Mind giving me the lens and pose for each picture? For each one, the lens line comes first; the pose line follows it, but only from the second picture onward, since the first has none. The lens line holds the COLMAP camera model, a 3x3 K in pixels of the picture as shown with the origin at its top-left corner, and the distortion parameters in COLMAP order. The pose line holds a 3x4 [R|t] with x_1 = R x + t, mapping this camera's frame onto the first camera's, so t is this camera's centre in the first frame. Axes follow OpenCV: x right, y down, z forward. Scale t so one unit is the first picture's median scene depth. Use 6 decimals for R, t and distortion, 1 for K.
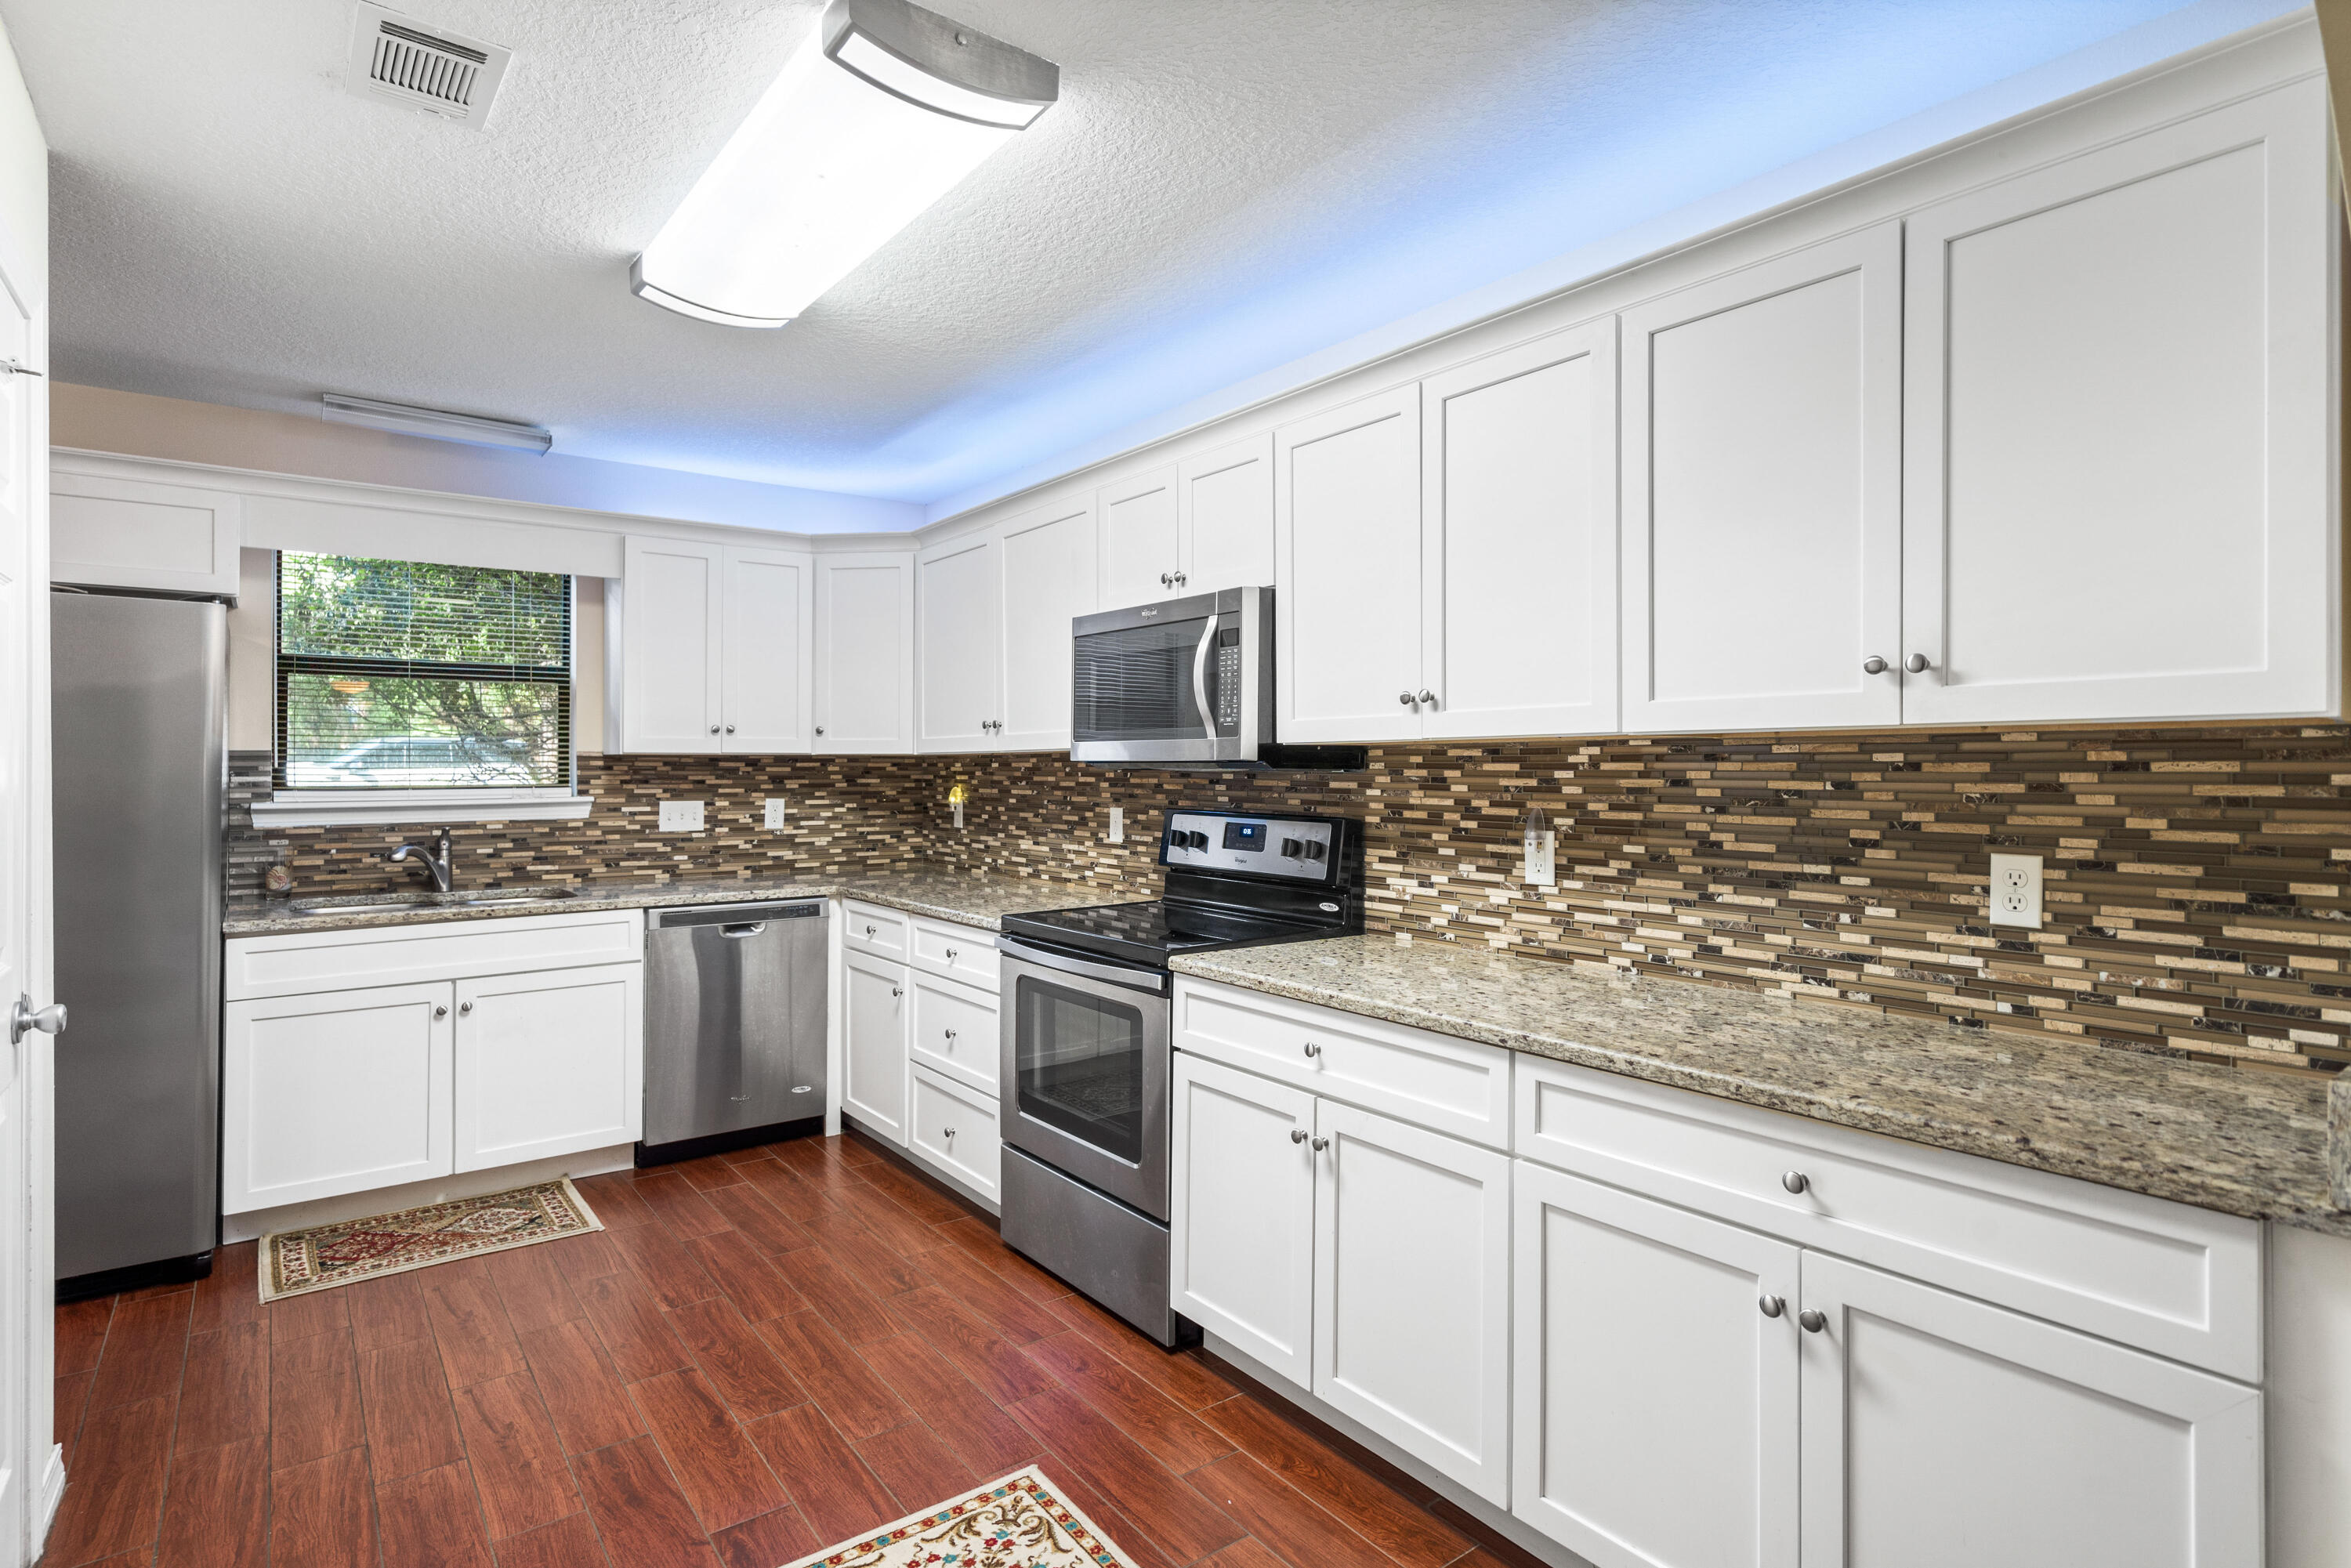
lens RADIAL K [[1185.5, 0, 1166.6], [0, 1185.5, 760.1], [0, 0, 1]] dist [-0.001184, 0.000327]
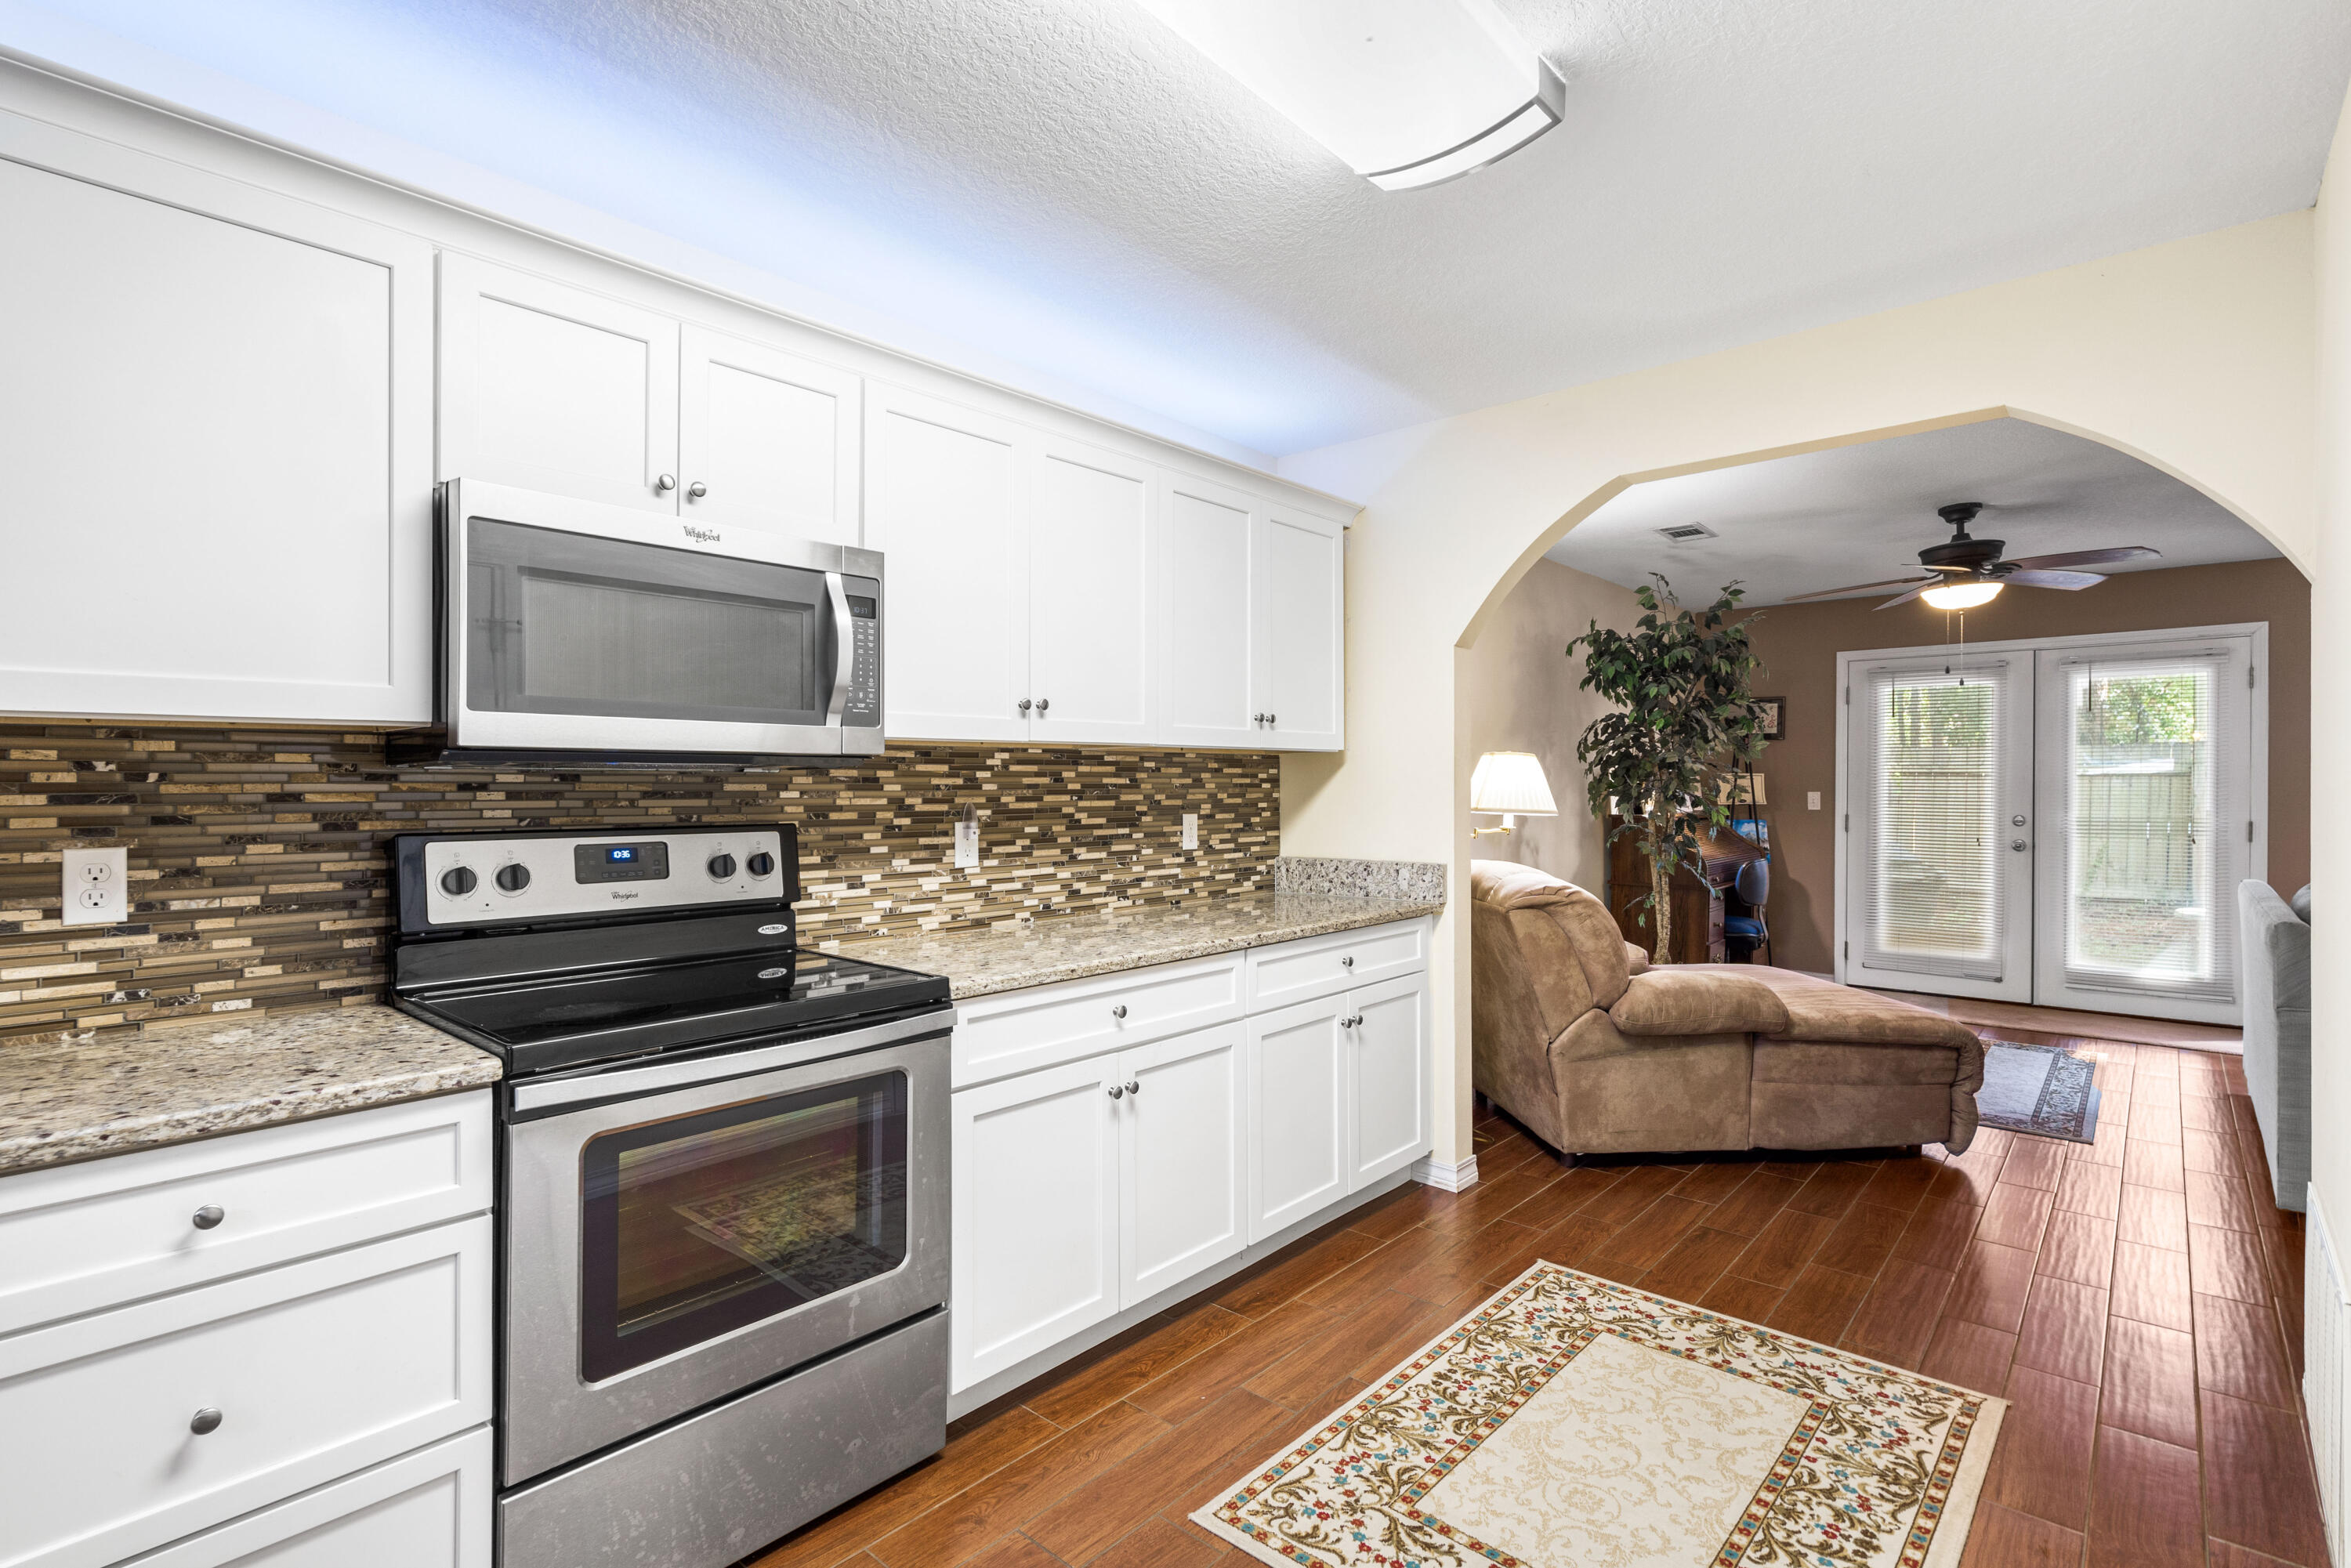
lens RADIAL K [[1108.5, 0, 1161.4], [0, 1108.5, 801.1], [0, 0, 1]] dist [0.000895, 0.001592]
pose [[-0.185737, -0.012774, 0.982516, -0.706253], [-0.000018, 0.999916, 0.012997, 0.021204], [-0.982599, 0.002396, -0.185722, 0.880276]]
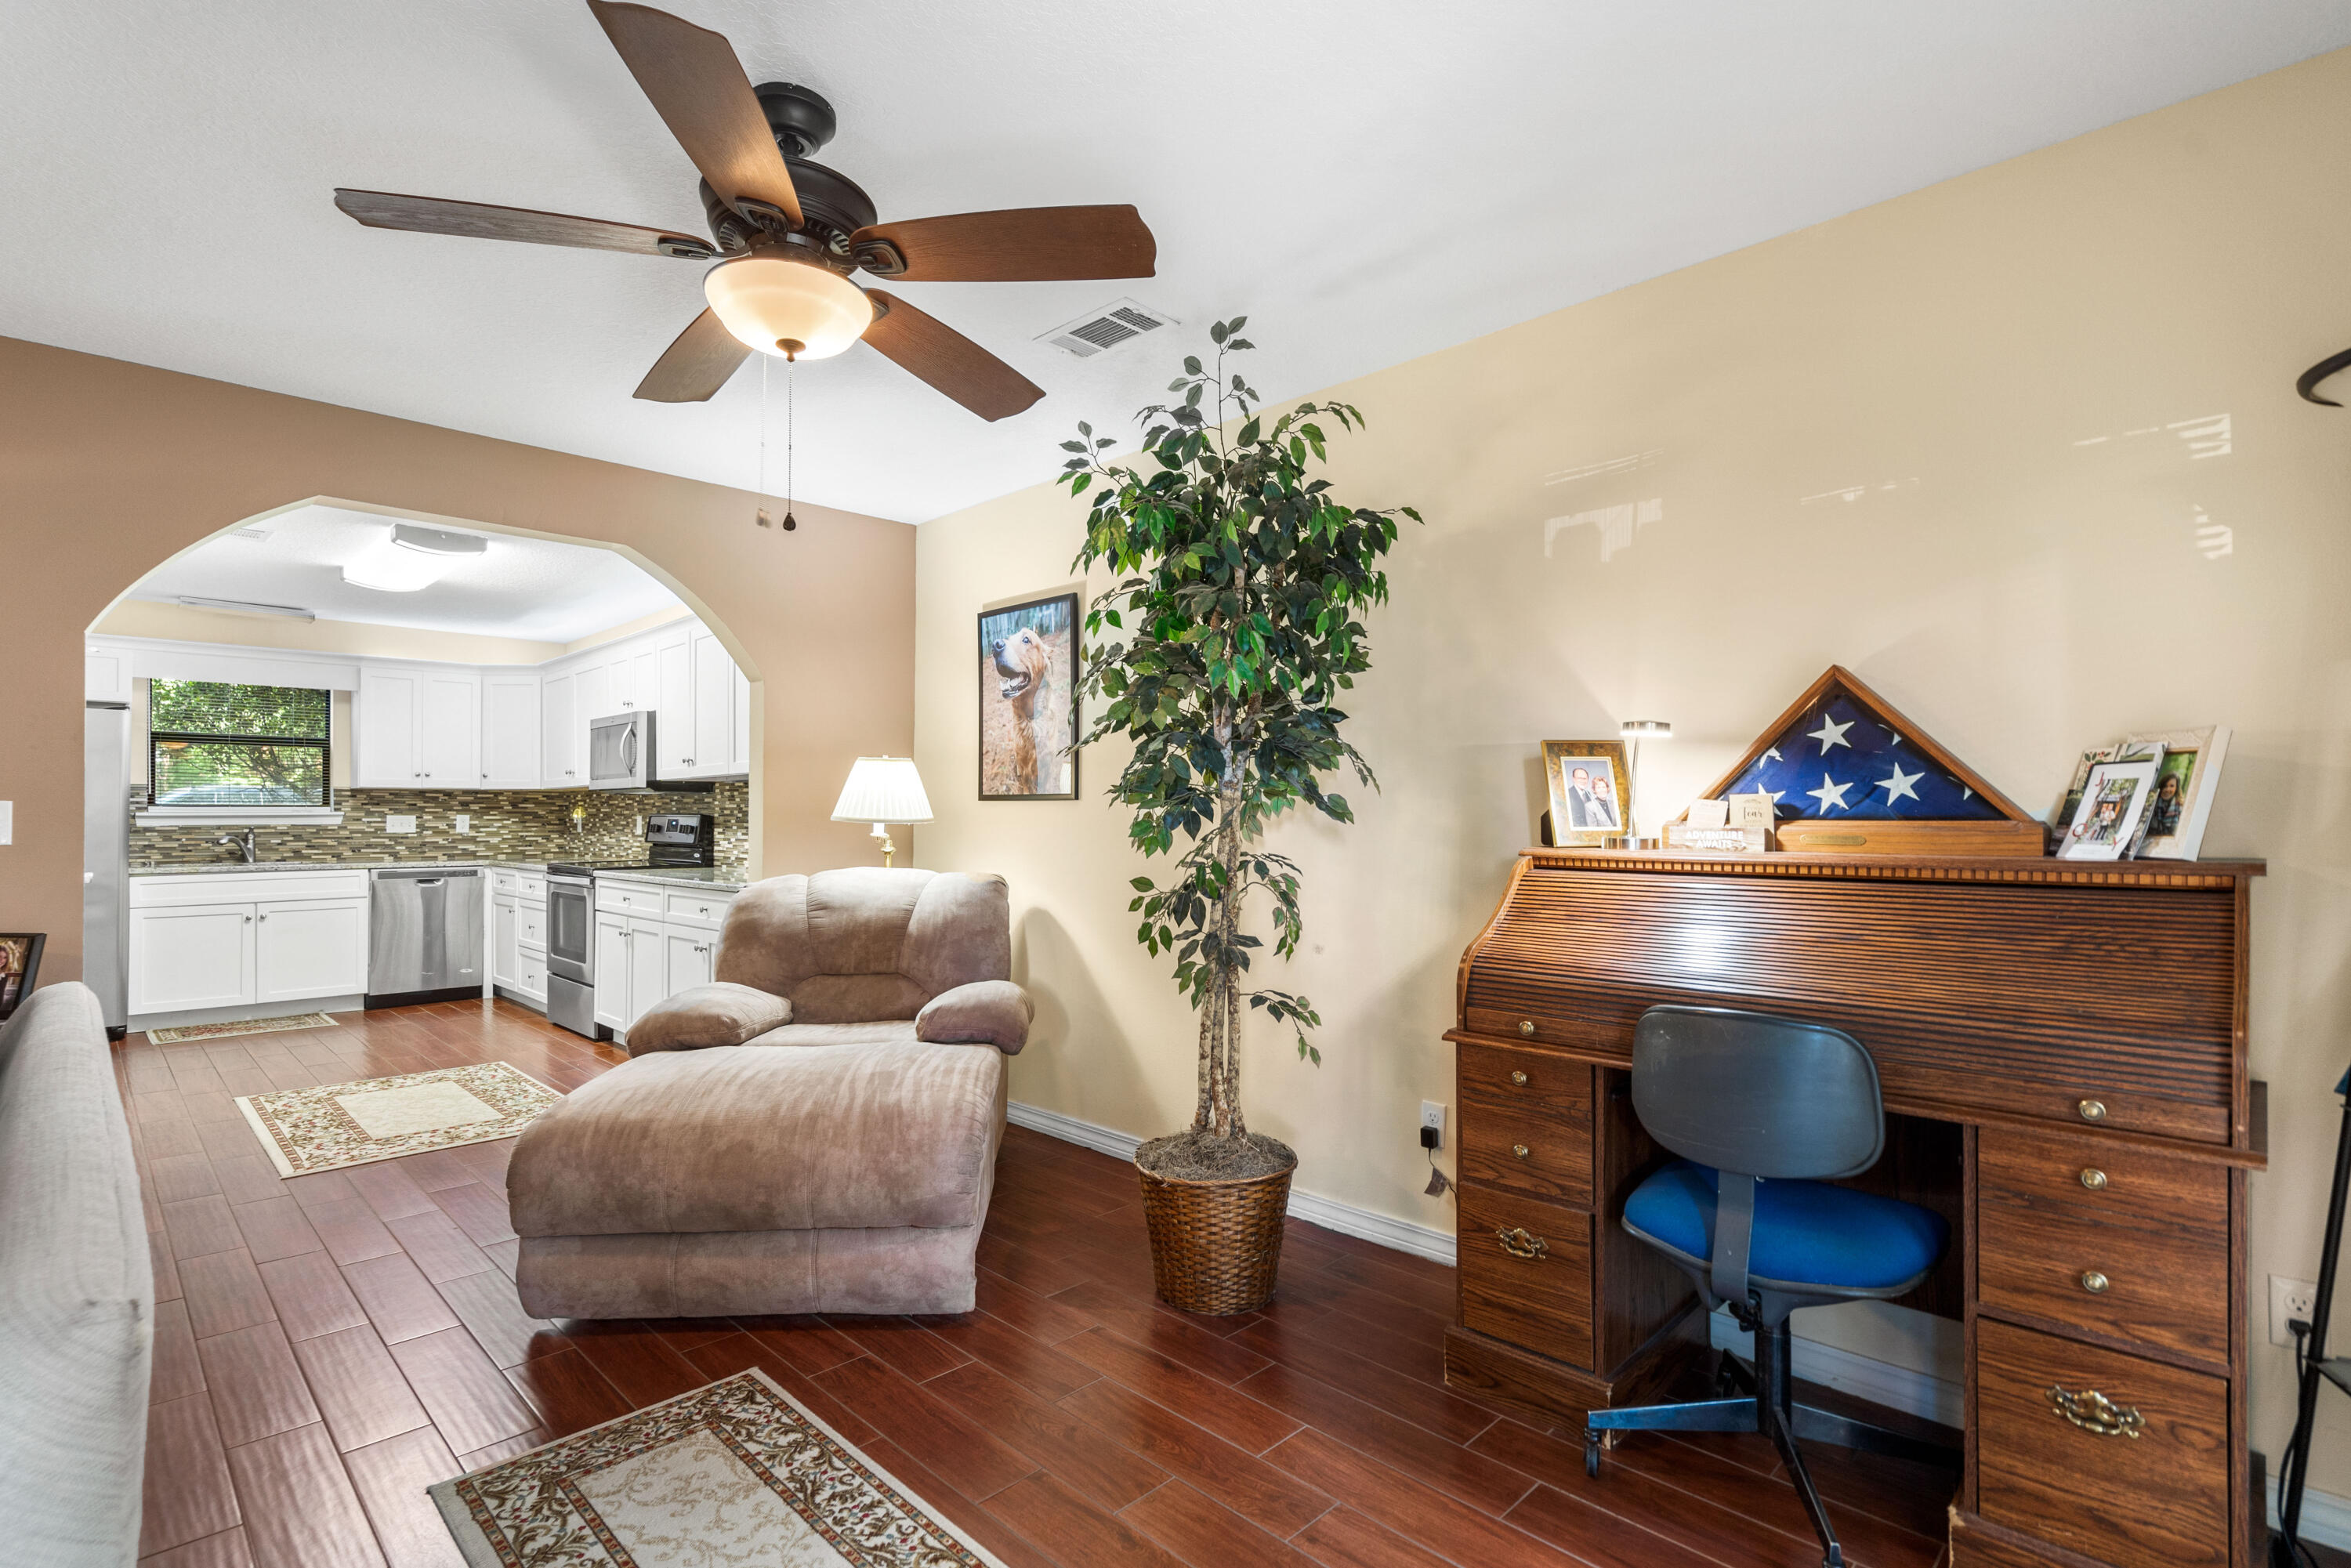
lens RADIAL K [[1108.5, 0, 1165.0], [0, 1108.5, 812.4], [0, 0, 1]] dist [0.000895, 0.001592]
pose [[0.990253, -0.001226, 0.139274, 0.718220], [0.001102, 0.999999, 0.000969, 0.044094], [-0.139275, -0.000806, 0.990253, -1.168158]]
